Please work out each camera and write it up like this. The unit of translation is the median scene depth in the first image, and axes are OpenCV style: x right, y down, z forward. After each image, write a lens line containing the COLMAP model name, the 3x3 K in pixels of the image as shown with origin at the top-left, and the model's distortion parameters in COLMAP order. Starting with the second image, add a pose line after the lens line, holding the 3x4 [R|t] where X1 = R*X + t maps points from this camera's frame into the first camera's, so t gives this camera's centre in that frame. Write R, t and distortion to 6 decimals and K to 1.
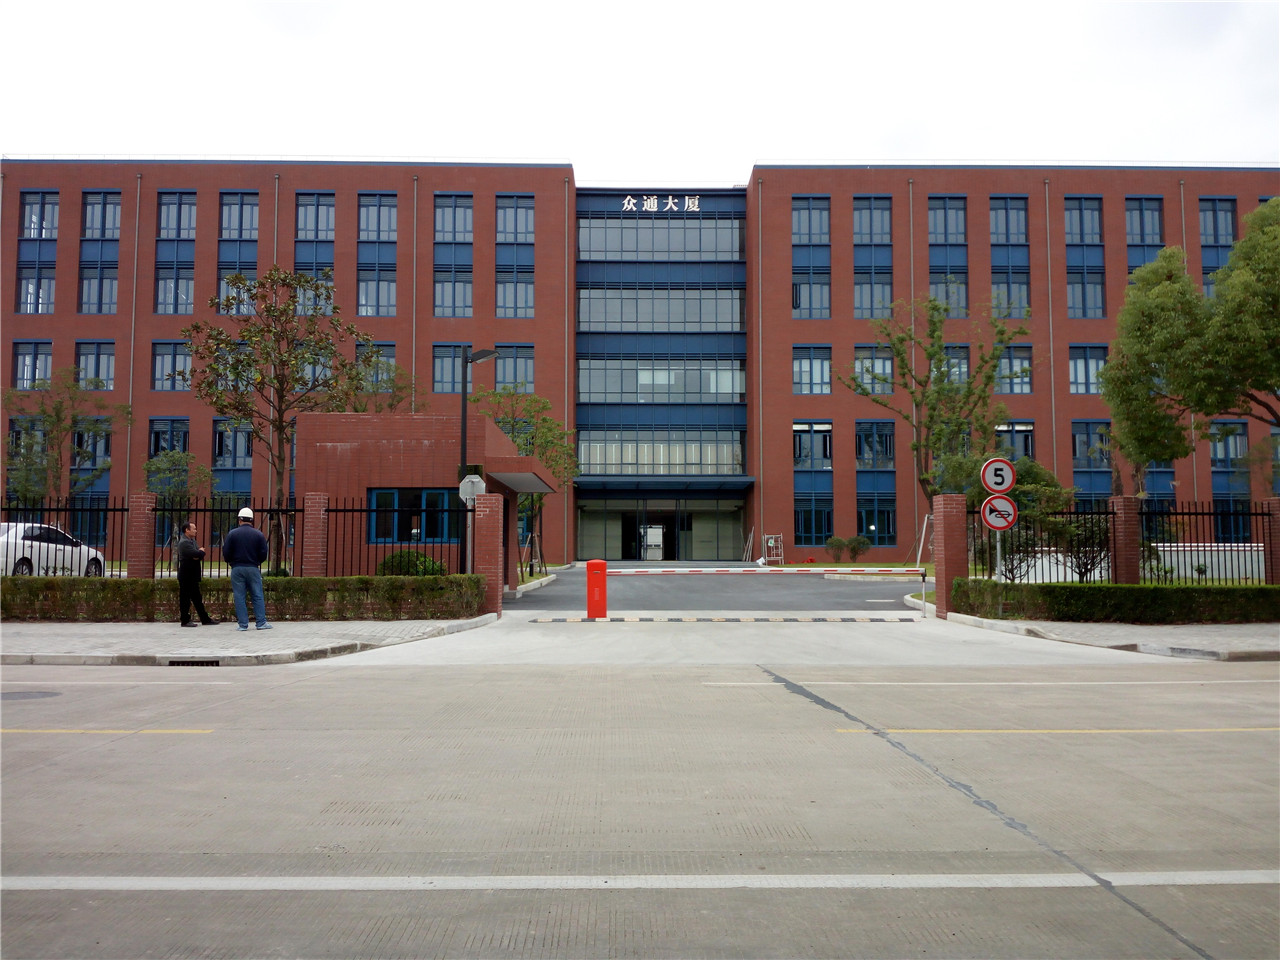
lens RADIAL K [[1052.9, 0, 649.7], [0, 1052.9, 492.3], [0, 0, 1]] dist [0.076313, -0.144268]
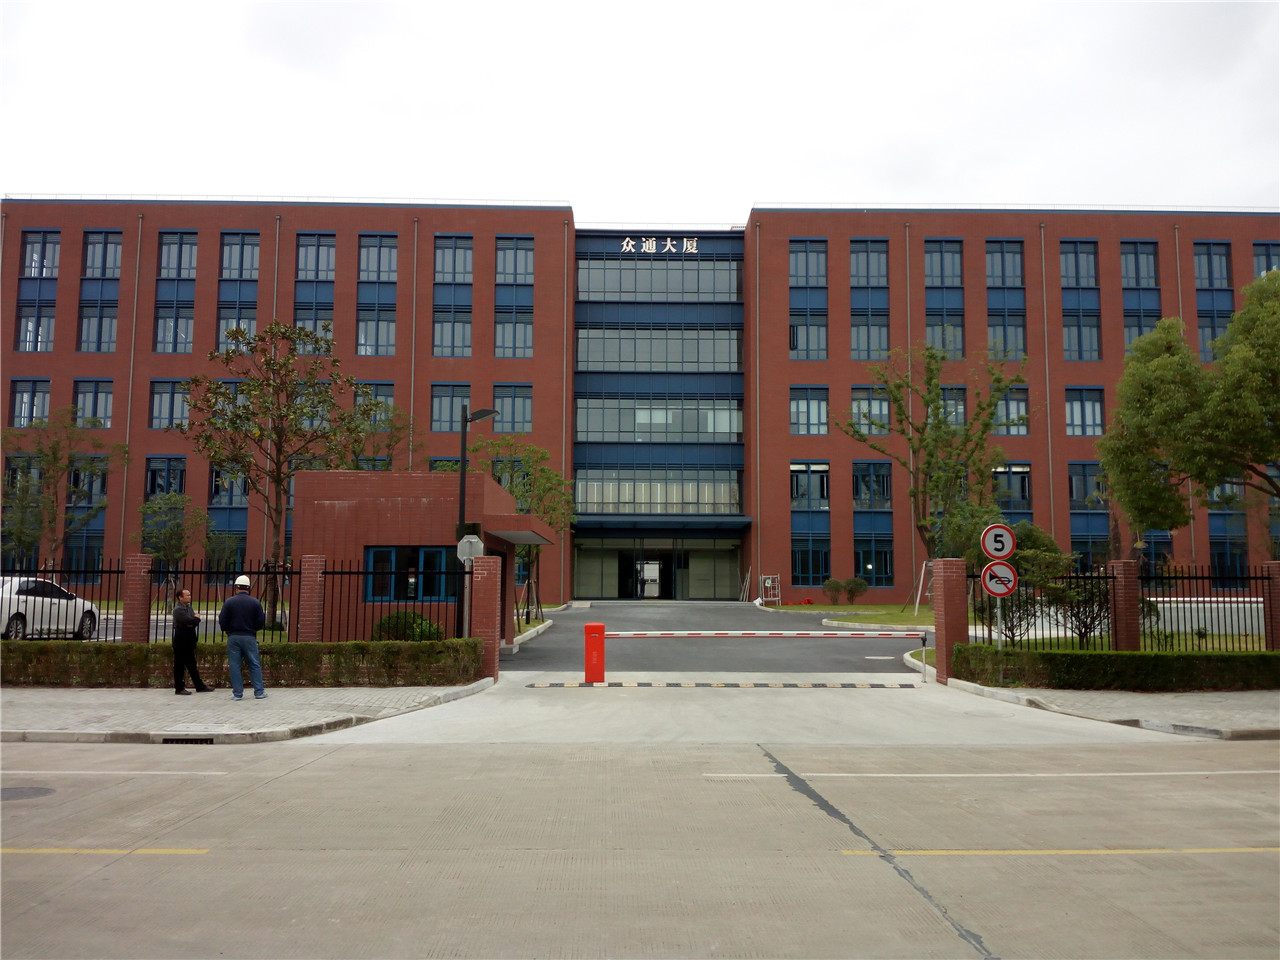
lens RADIAL K [[1052.9, 0, 649.4], [0, 1052.9, 494.0], [0, 0, 1]] dist [0.076313, -0.144268]
pose [[0.999981, 0.005401, 0.002906, -0.000627], [-0.005315, 0.999576, -0.028638, -0.007483], [-0.003060, 0.028622, 0.999586, 0.000657]]
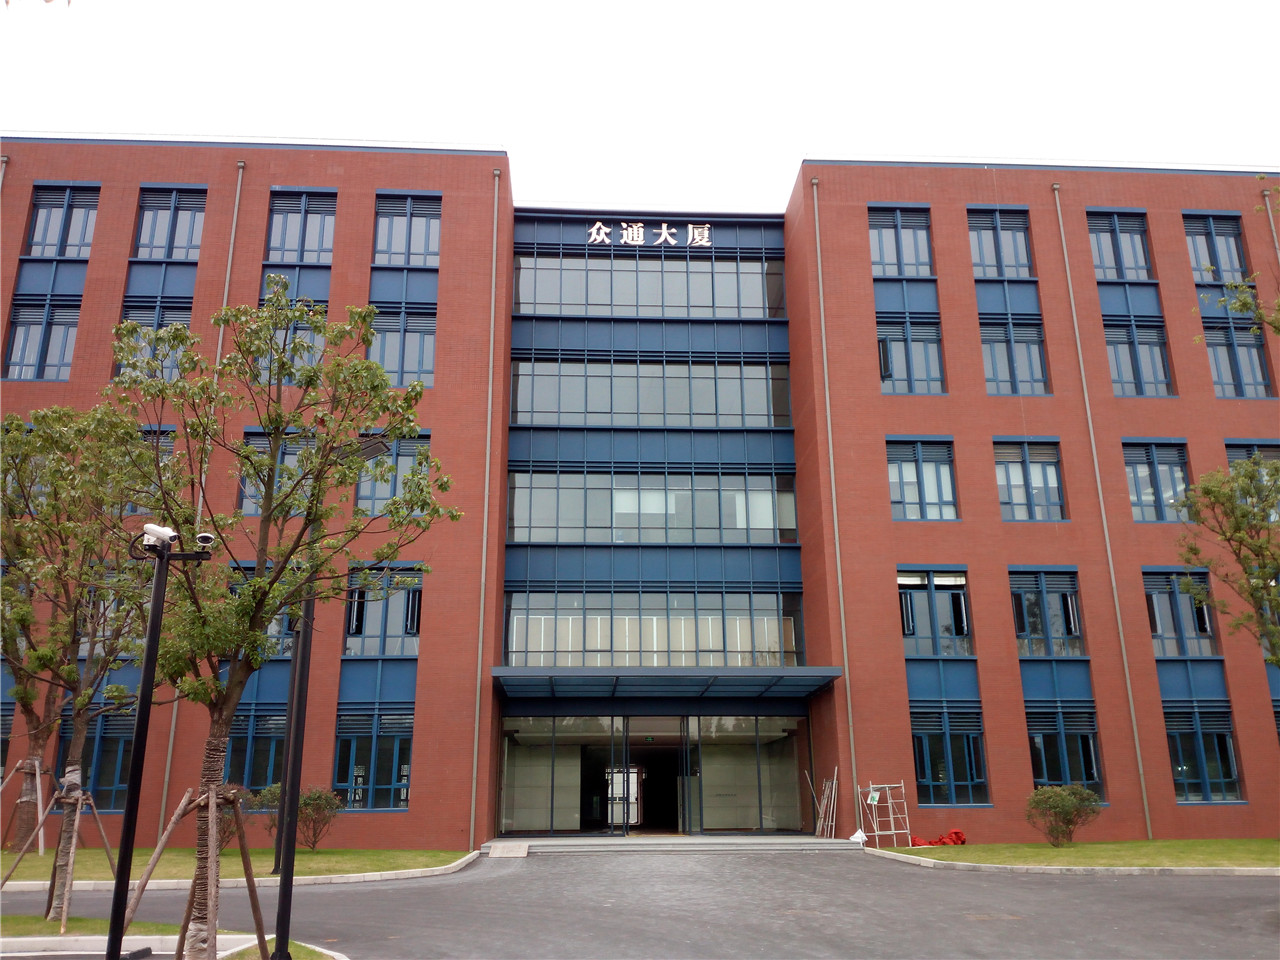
lens RADIAL K [[1052.9, 0, 644.7], [0, 1052.9, 479.8], [0, 0, 1]] dist [0.076313, -0.144268]
pose [[0.999028, 0.004651, 0.043825, -0.020341], [0.005758, 0.972112, -0.234446, 0.016560], [-0.043694, 0.234471, 0.971141, 0.453494]]
